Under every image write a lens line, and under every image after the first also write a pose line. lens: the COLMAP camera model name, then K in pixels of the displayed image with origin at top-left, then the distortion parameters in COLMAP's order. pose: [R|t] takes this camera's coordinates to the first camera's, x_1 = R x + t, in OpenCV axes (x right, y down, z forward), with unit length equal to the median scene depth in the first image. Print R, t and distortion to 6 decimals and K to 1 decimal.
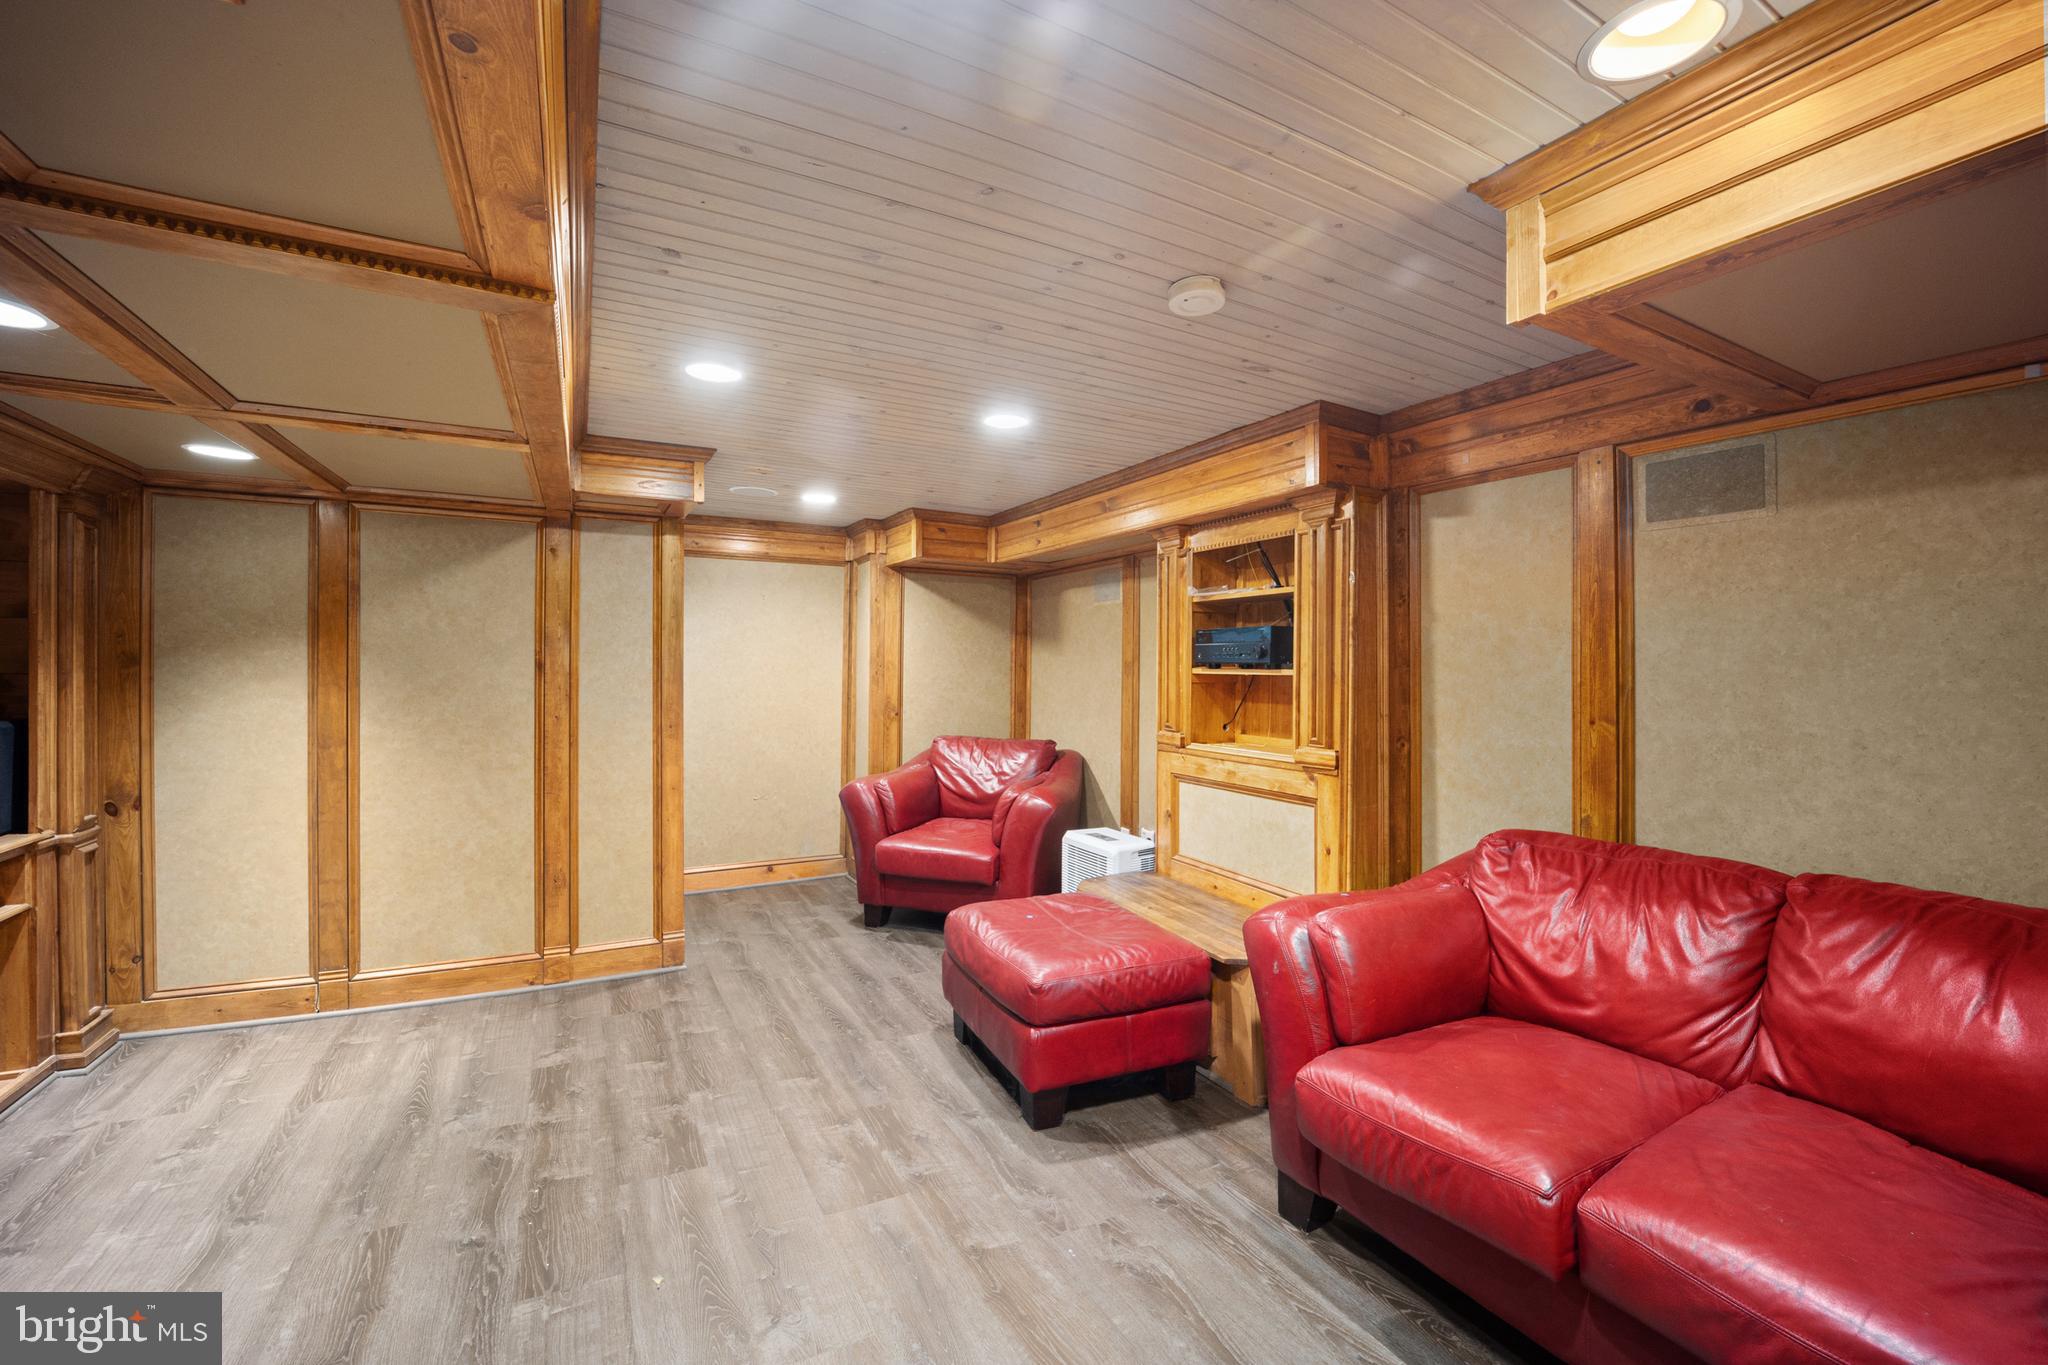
lens RADIAL K [[829.2, 0, 1028.5], [0, 829.2, 674.6], [0, 0, 1]] dist [-0.018670, -0.000634]
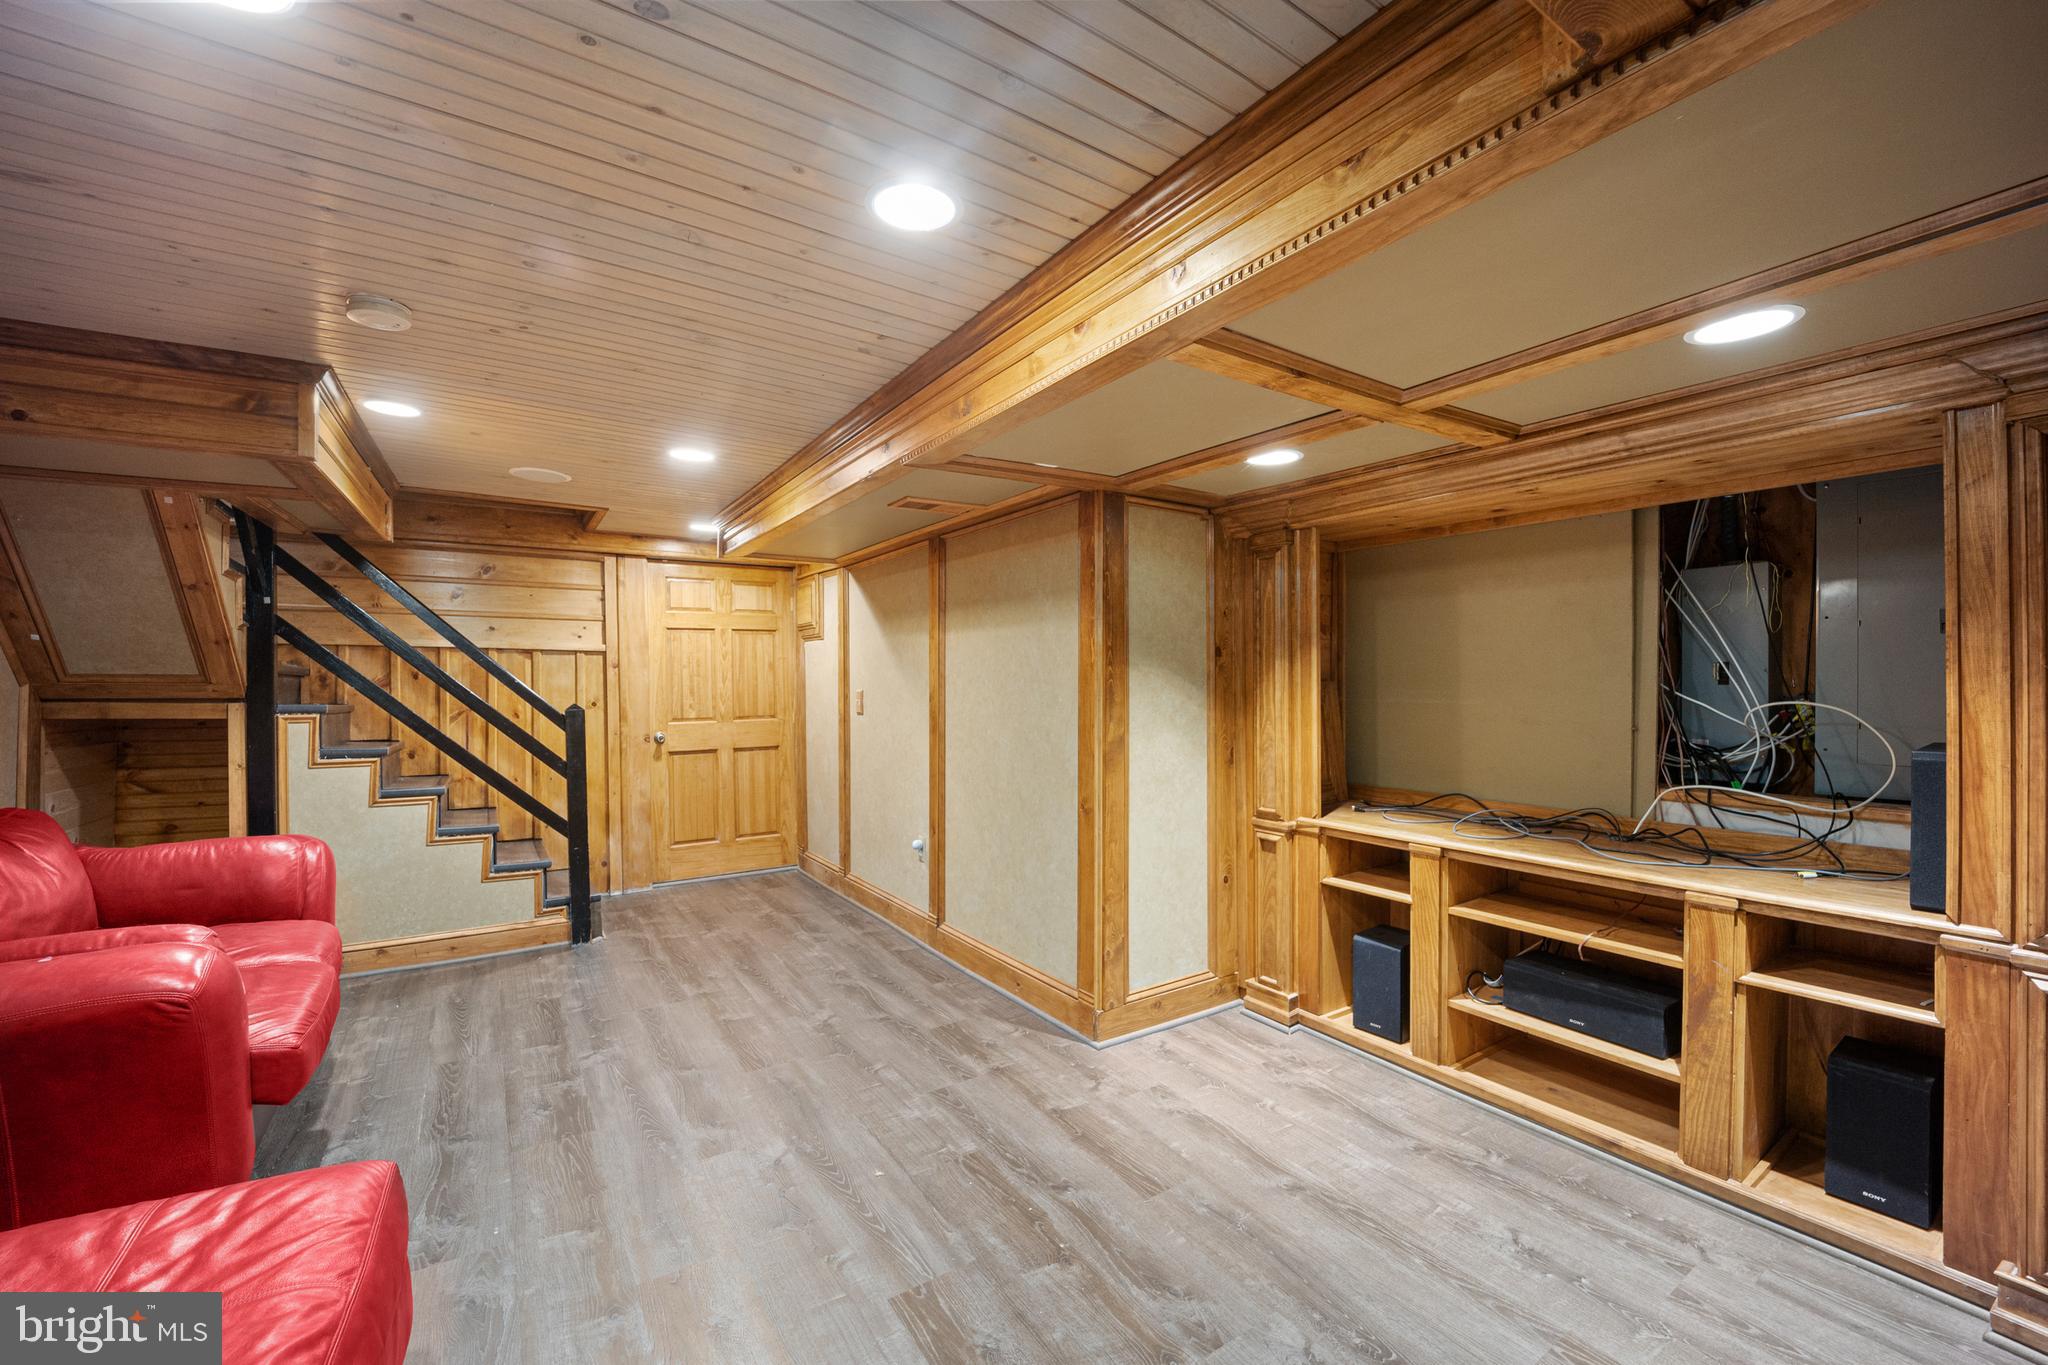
lens RADIAL K [[829.2, 0, 1027.1], [0, 829.2, 682.4], [0, 0, 1]] dist [-0.018670, -0.000634]
pose [[-0.996769, -0.006419, -0.080067, -0.506958], [-0.007078, 0.999943, 0.007950, -0.002471], [0.080012, 0.008491, -0.996758, 1.985494]]
